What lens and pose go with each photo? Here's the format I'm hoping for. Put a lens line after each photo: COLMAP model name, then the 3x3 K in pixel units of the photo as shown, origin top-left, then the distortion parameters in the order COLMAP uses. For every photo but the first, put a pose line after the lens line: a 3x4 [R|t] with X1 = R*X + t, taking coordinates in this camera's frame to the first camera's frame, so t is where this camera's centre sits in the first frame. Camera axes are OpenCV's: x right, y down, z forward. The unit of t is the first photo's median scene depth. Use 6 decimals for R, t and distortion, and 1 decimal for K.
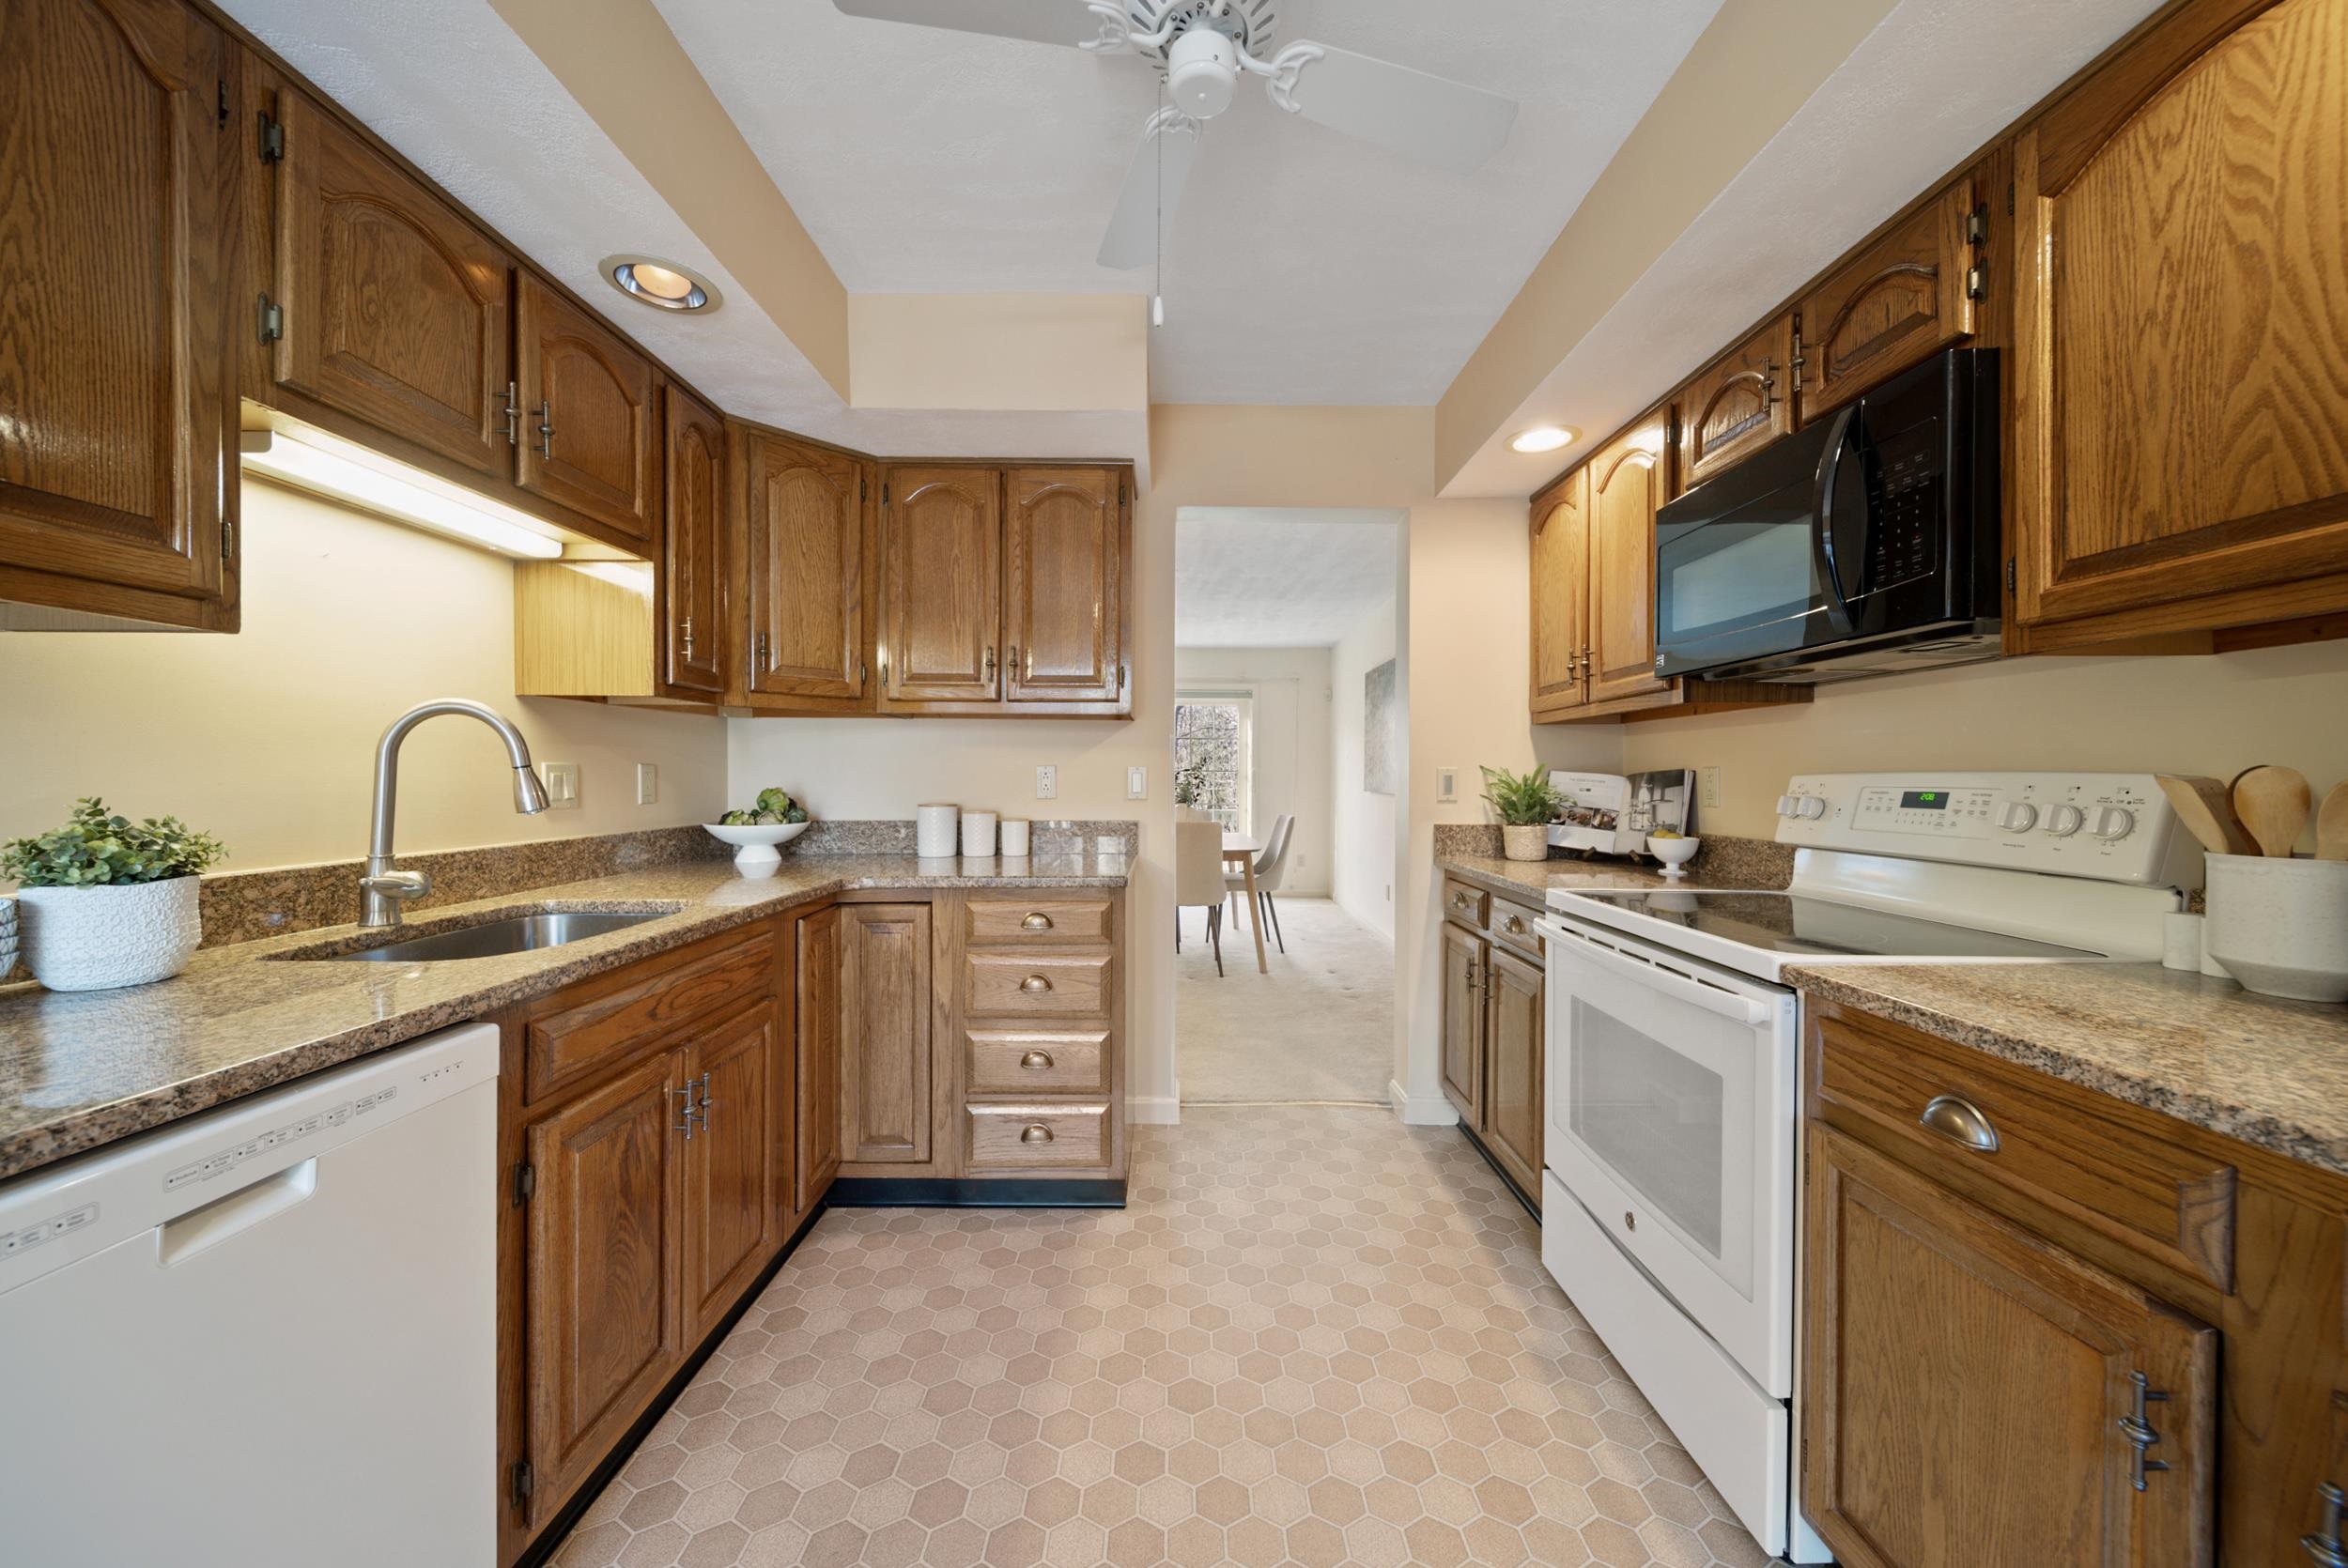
lens RADIAL K [[819.8, 0, 1162.2], [0, 819.8, 782.9], [0, 0, 1]] dist [-0.000491, -0.001242]
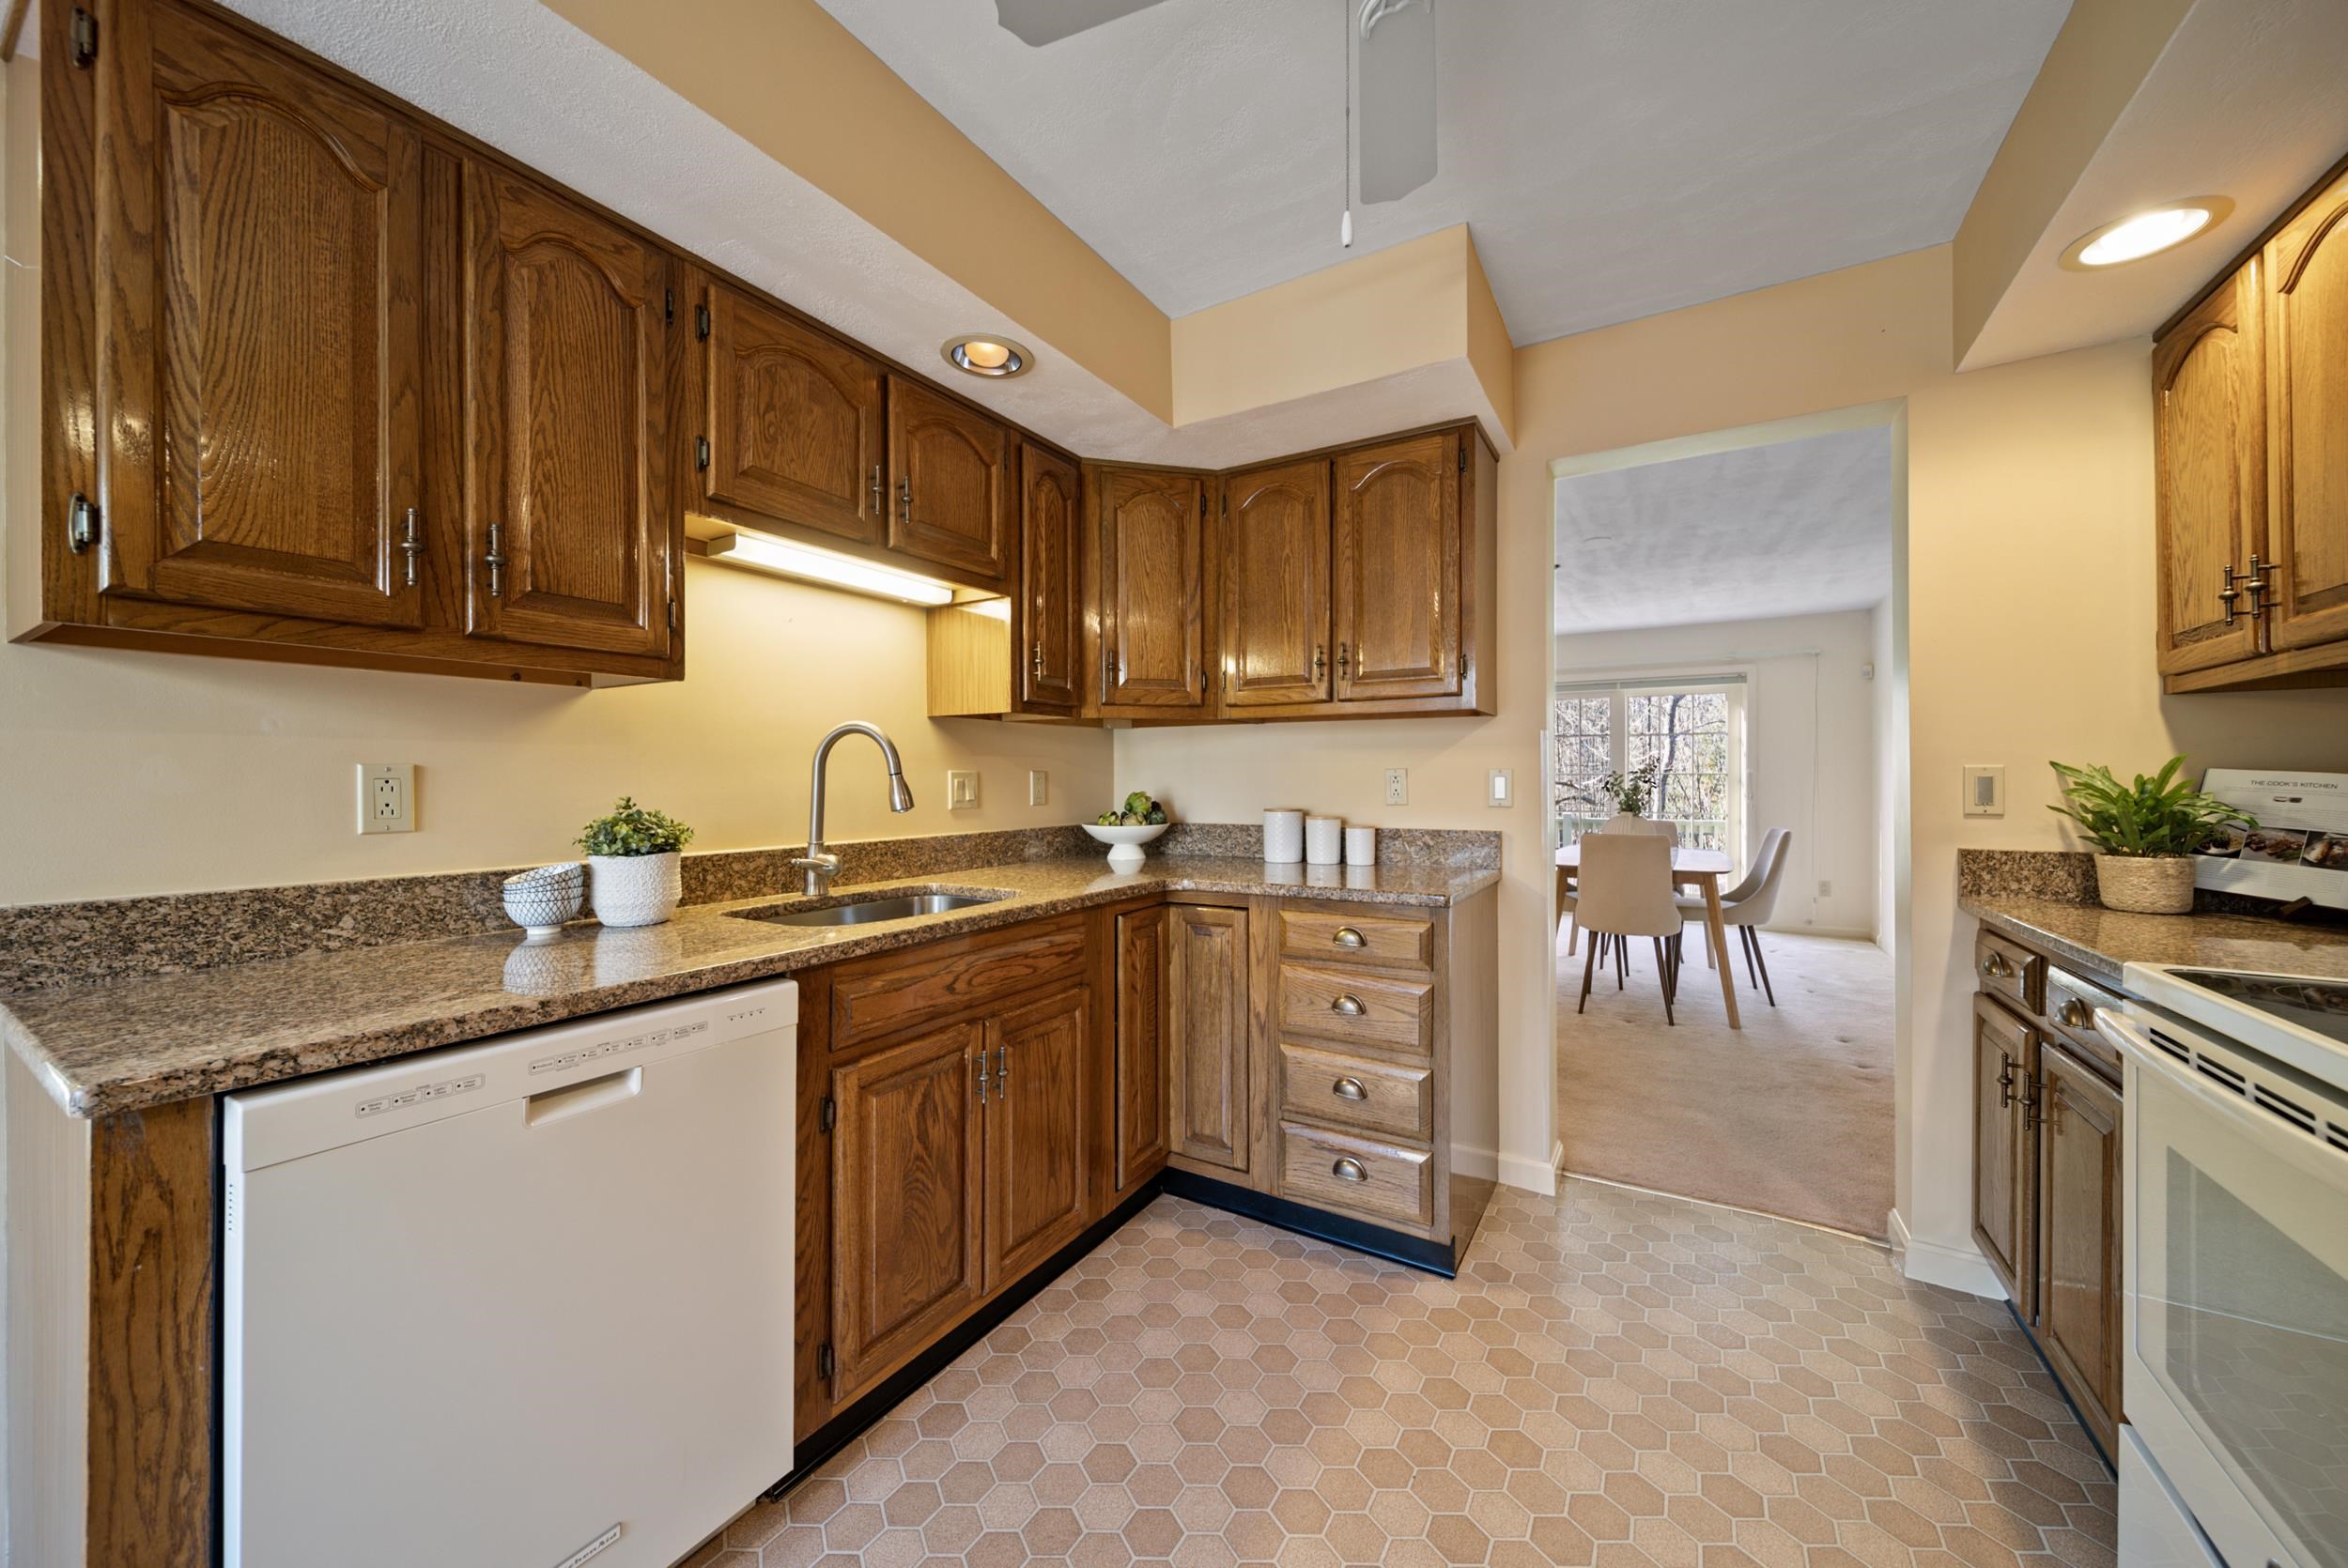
lens RADIAL K [[819.8, 0, 1182.0], [0, 819.8, 779.3], [0, 0, 1]] dist [-0.000491, -0.001242]
pose [[0.862394, -0.004482, -0.506219, 0.166741], [-0.000807, 0.999947, -0.010228, 0.000078], [0.506238, 0.009230, 0.862345, 0.117139]]
